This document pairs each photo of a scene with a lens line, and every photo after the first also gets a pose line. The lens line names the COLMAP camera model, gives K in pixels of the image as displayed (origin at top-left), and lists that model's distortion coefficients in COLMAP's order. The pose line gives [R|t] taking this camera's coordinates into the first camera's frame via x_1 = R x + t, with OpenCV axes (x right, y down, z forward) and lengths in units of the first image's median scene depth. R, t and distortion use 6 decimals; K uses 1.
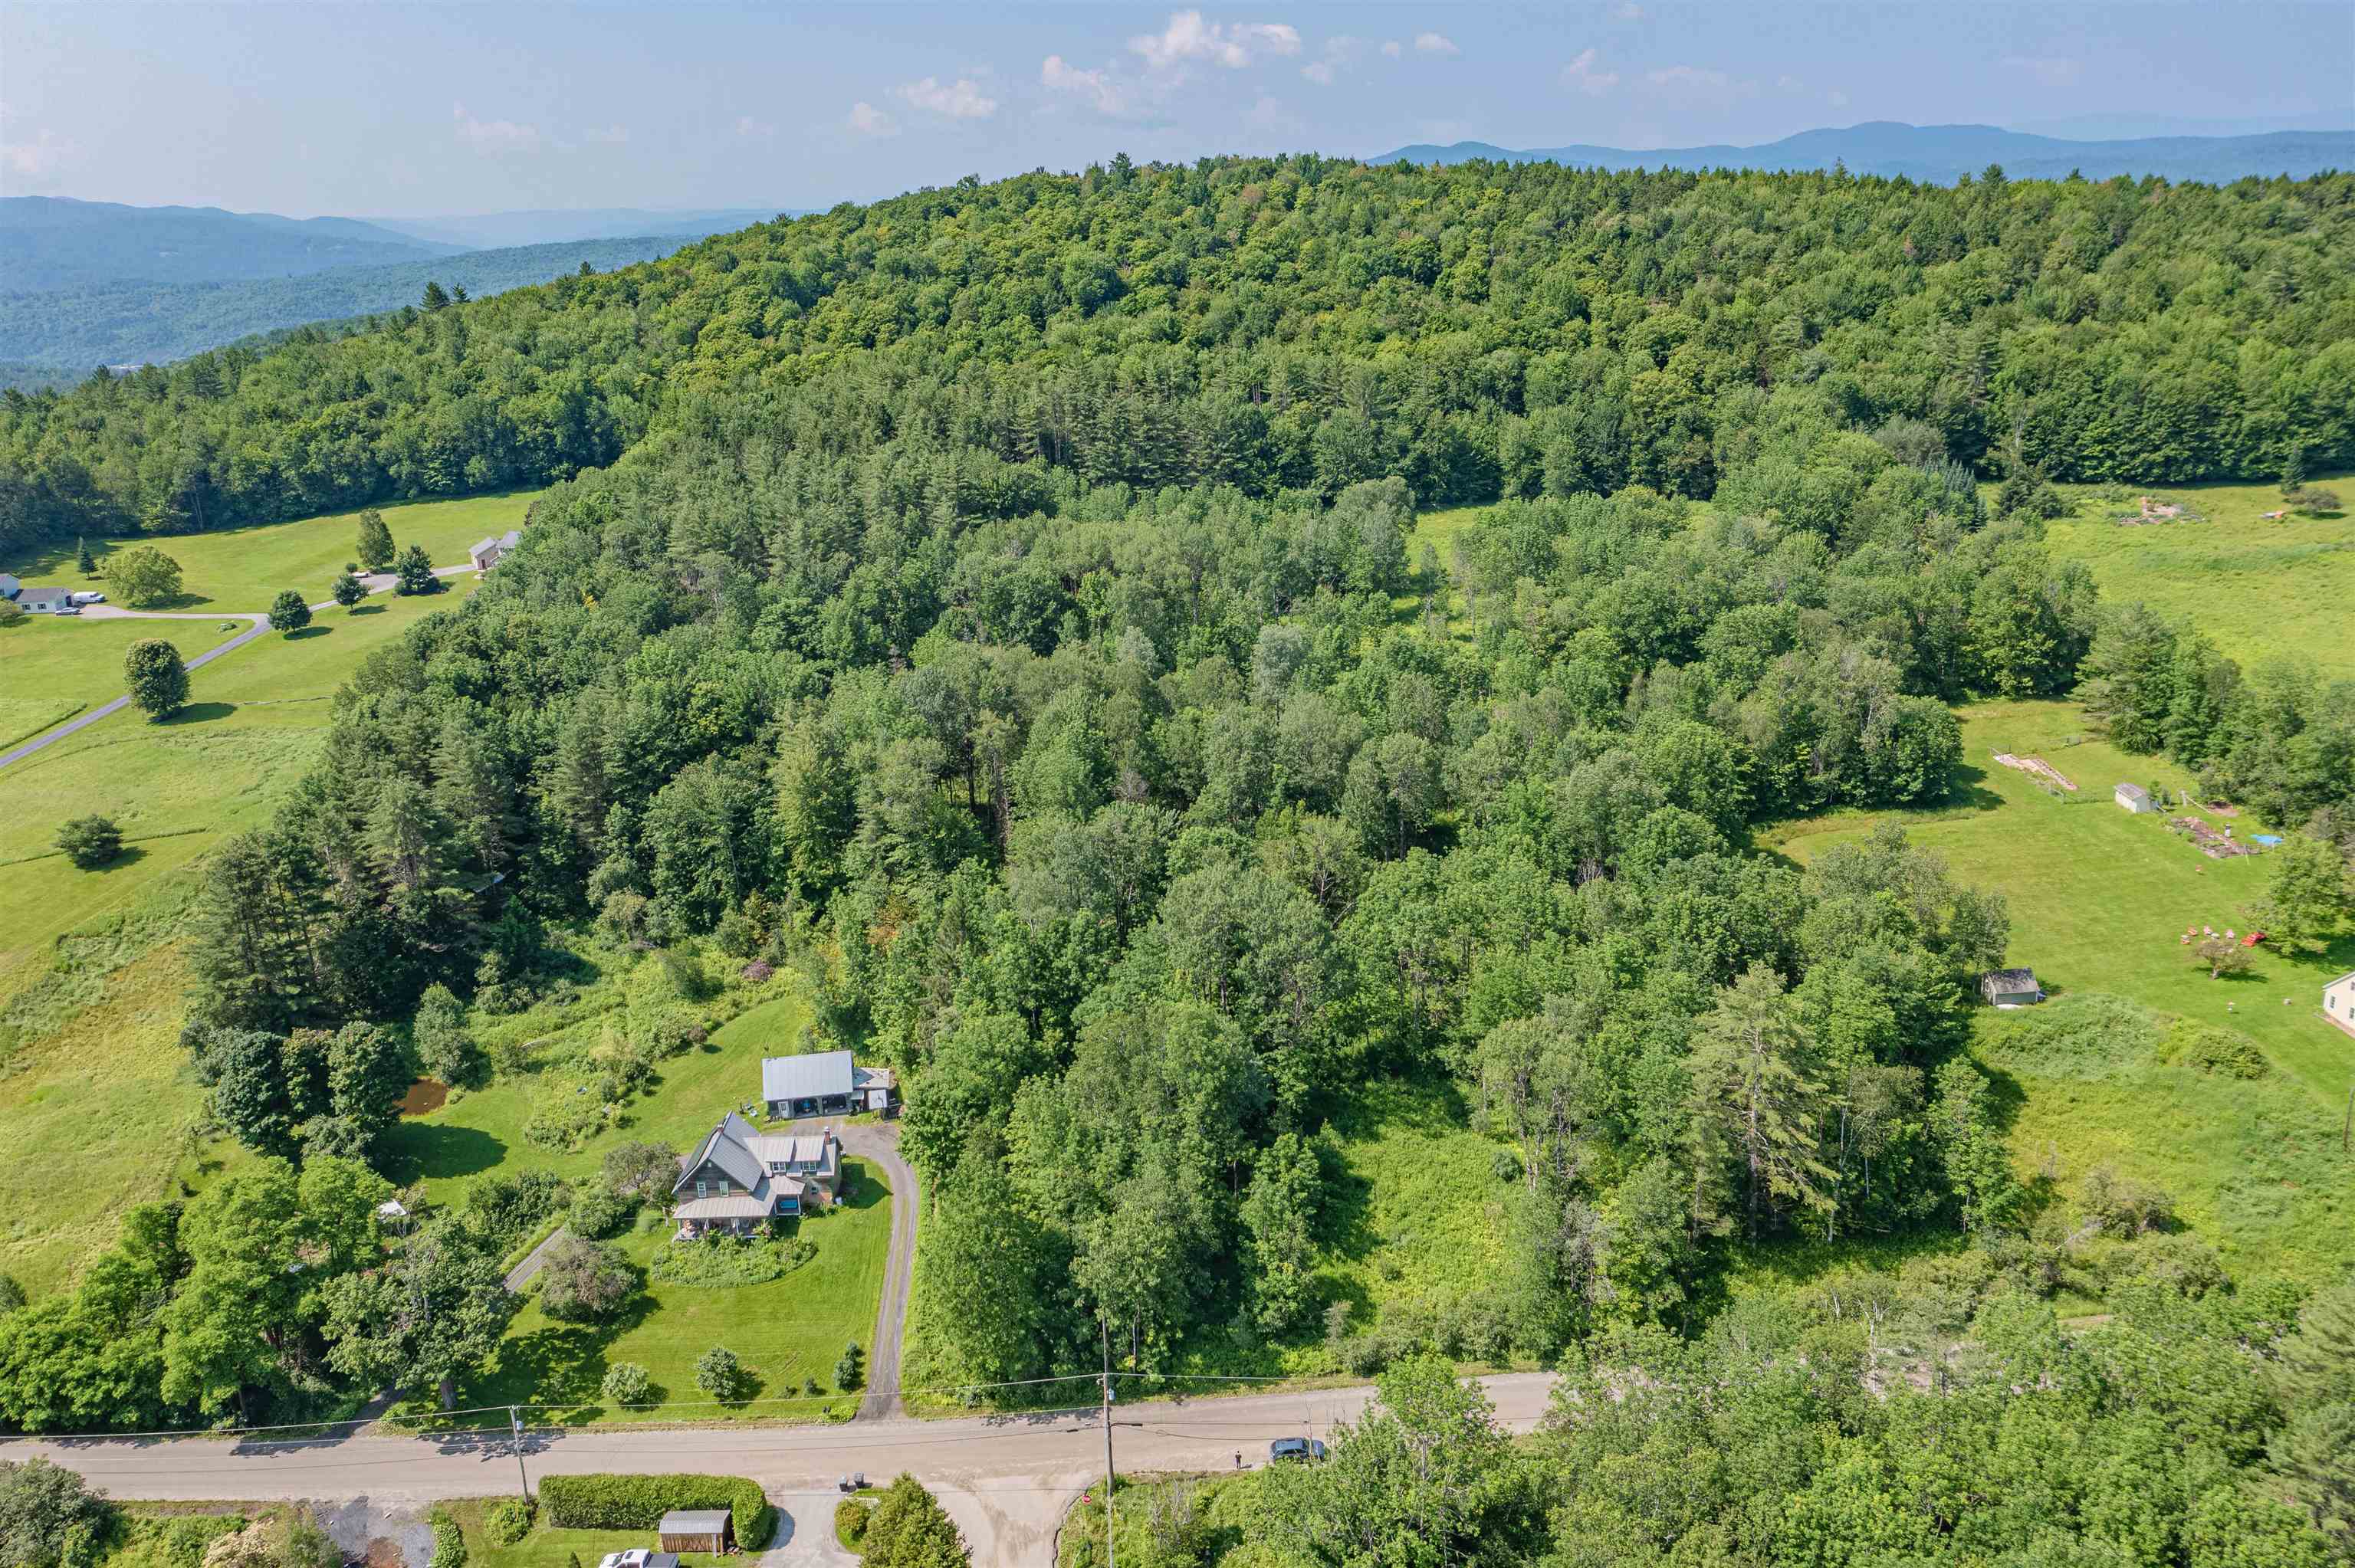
lens RADIAL K [[1849.2, 0, 1177.5], [0, 1849.2, 784.0], [0, 0, 1]] dist [-0.006803, 0.001010]
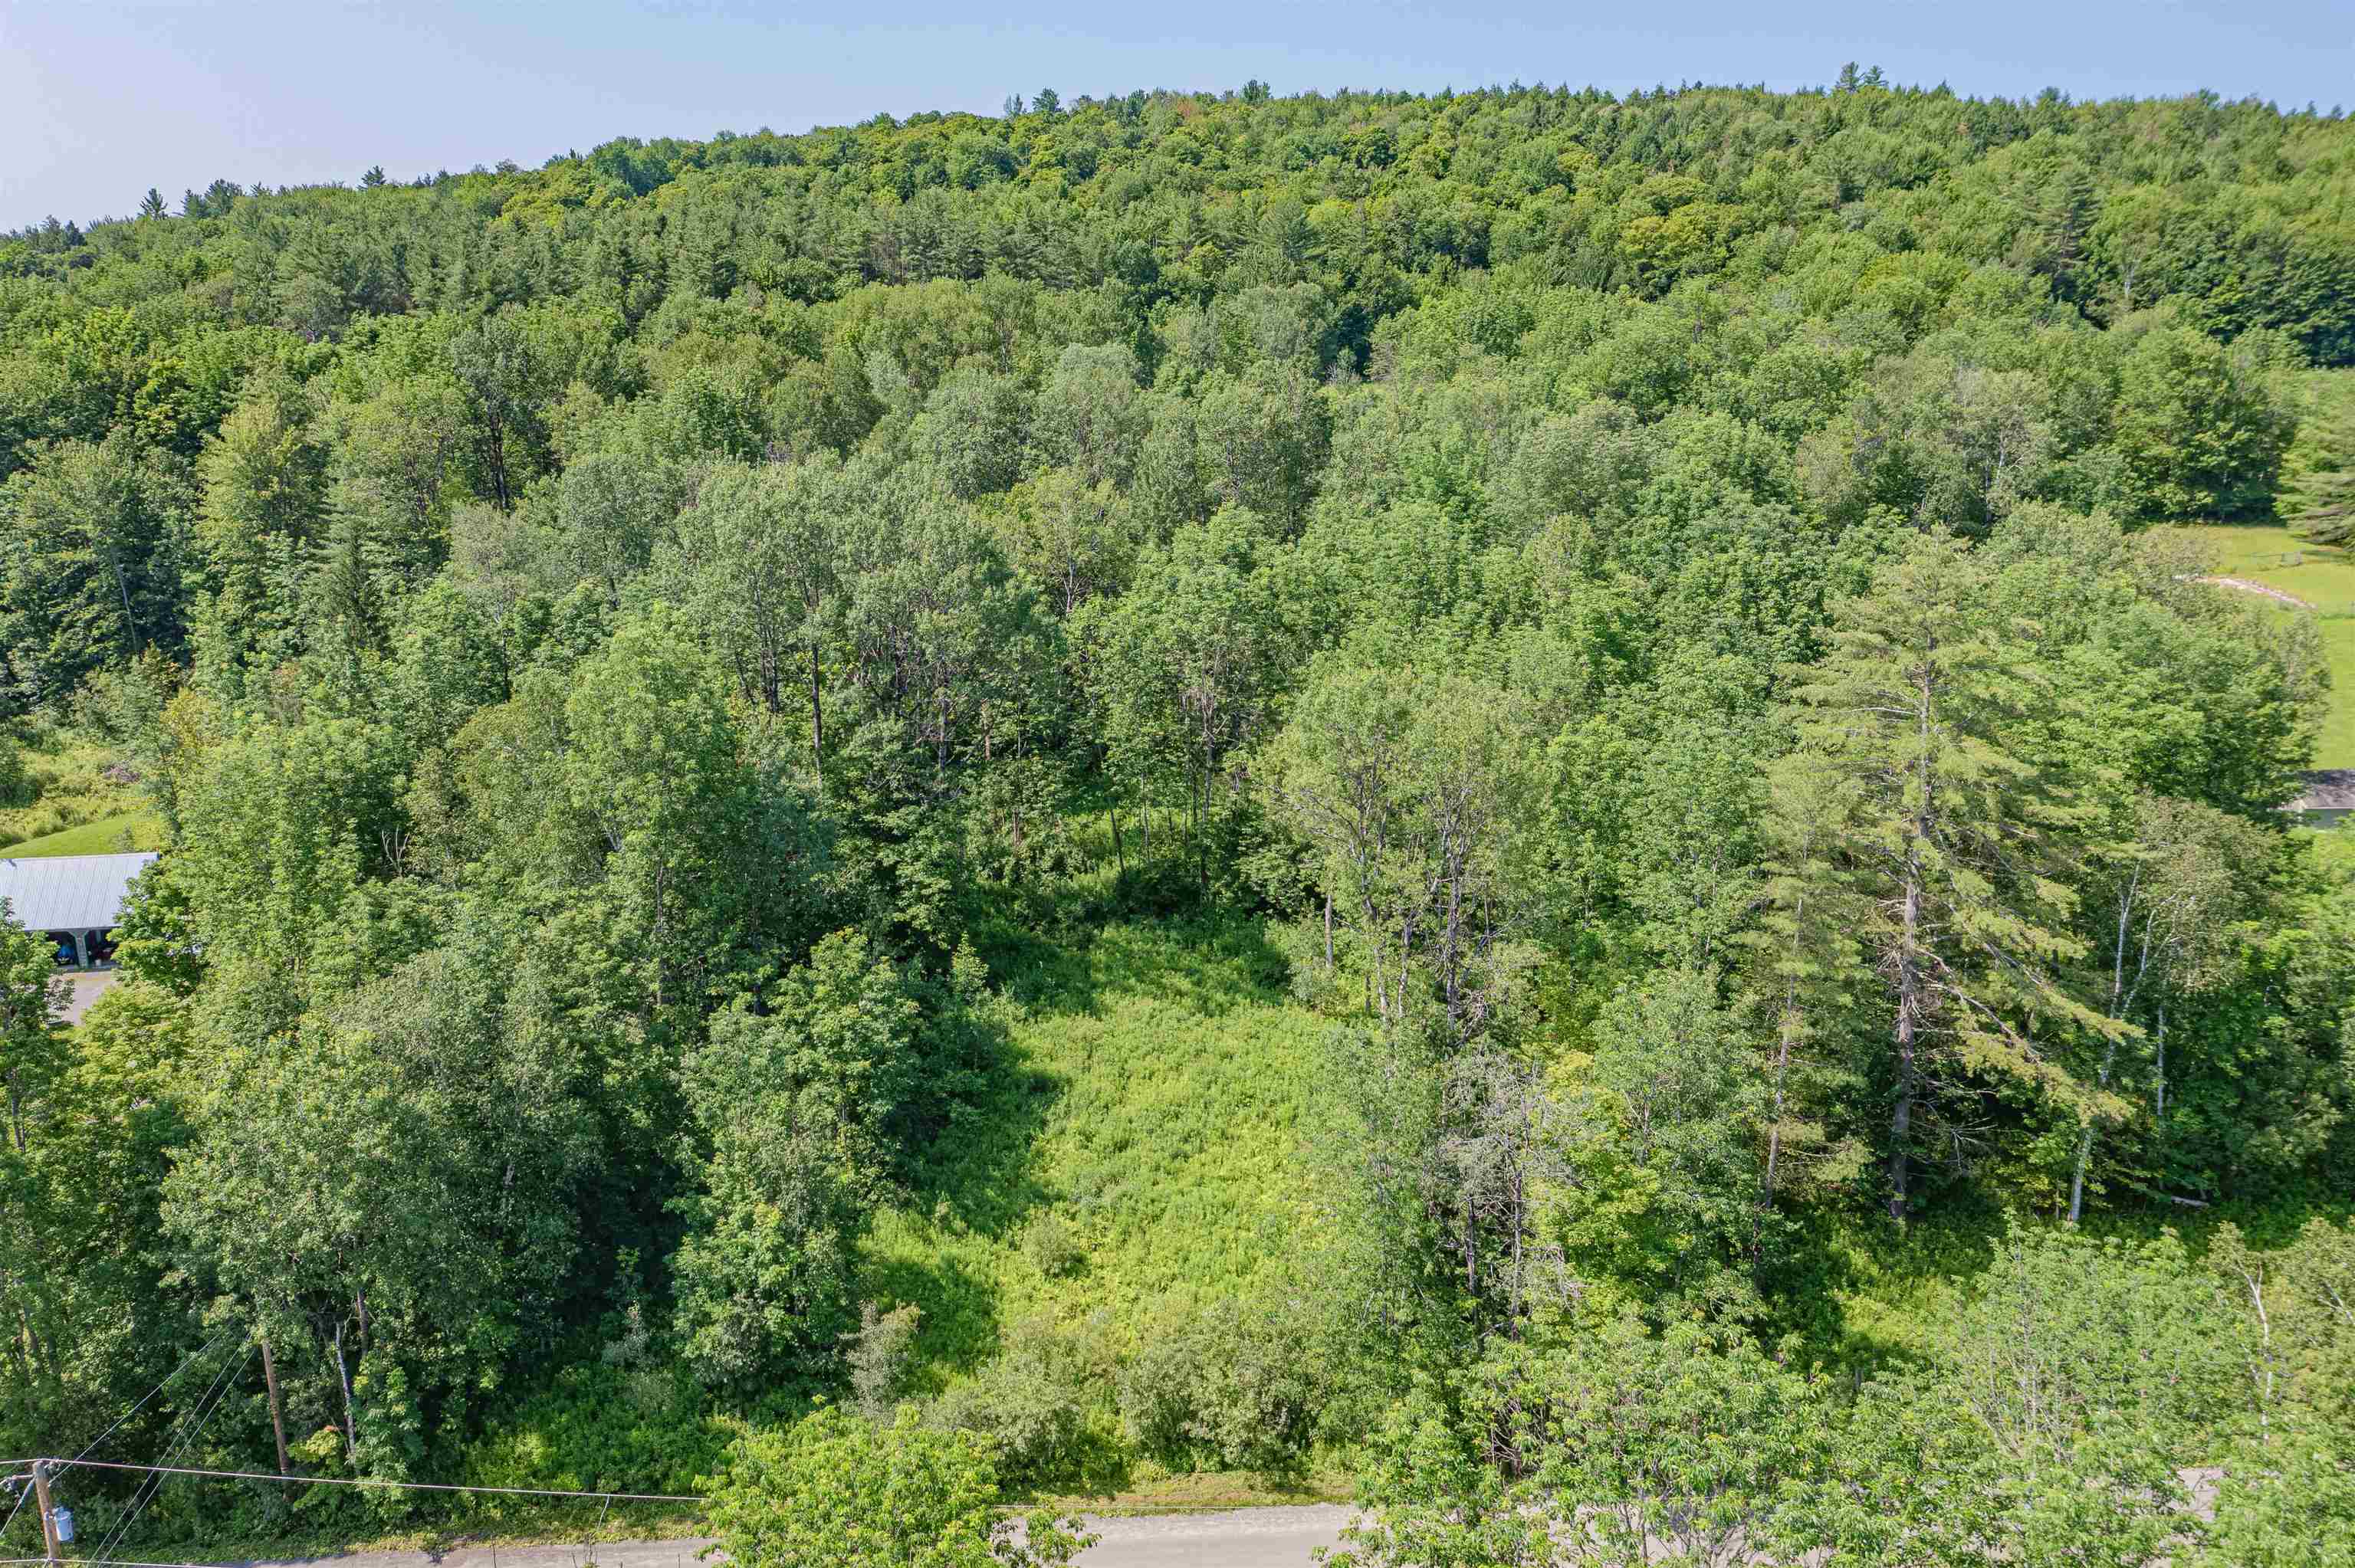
lens RADIAL K [[1865.4, 0, 1179.9], [0, 1865.4, 752.8], [0, 0, 1]] dist [-0.004894, -0.001253]
pose [[0.999237, 0.037125, 0.012162, 0.113968], [-0.035989, 0.995893, -0.083076, 0.155136], [-0.015196, 0.082575, 0.996469, 0.475324]]
